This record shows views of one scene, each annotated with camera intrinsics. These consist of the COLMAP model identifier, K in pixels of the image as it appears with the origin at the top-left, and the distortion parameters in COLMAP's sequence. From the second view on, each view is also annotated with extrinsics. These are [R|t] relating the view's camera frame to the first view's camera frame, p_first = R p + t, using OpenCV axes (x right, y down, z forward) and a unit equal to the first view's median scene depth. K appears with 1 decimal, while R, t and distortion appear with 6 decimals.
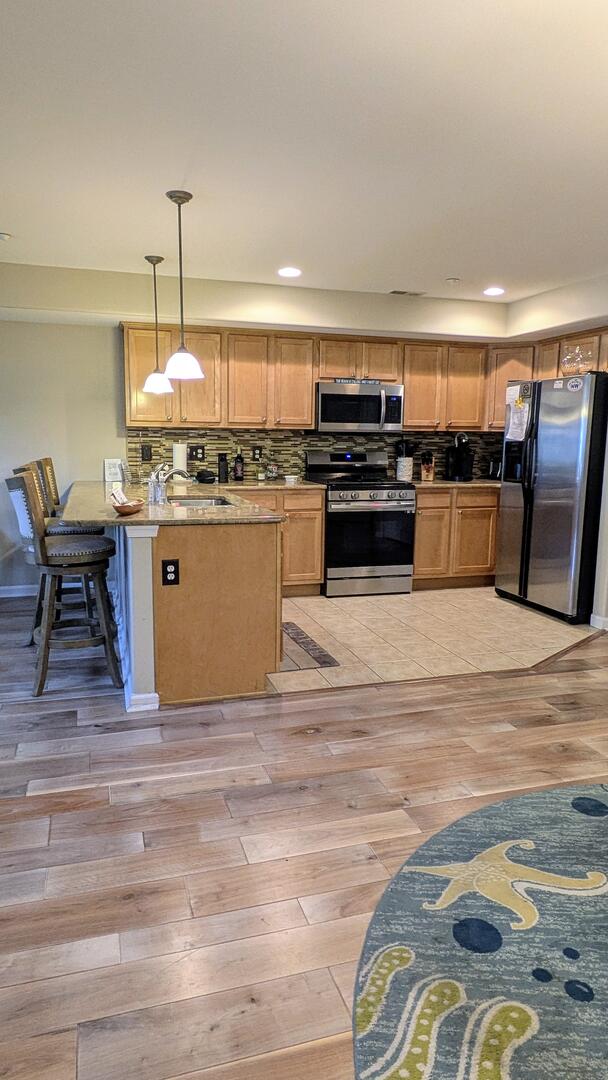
lens RADIAL K [[668.0, 0, 295.3], [0, 668.0, 538.5], [0, 0, 1]] dist [-0.000227, -0.002997]
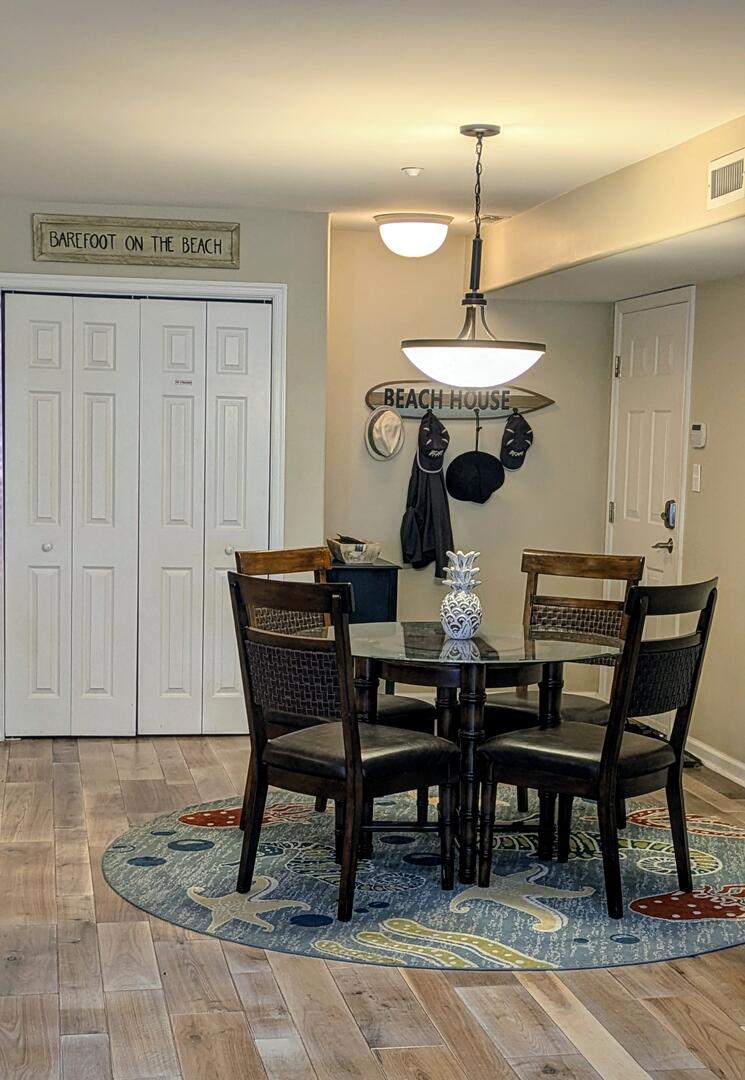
lens RADIAL K [[1675.6, 0, 363.2], [0, 1675.6, 647.9], [0, 0, 1]] dist [0.056282, 0.000000]
pose [[0.104925, -0.136620, 0.985051, -1.219889], [0.130667, 0.983825, 0.122532, -0.093497], [-0.985858, 0.115857, 0.121080, 0.264808]]
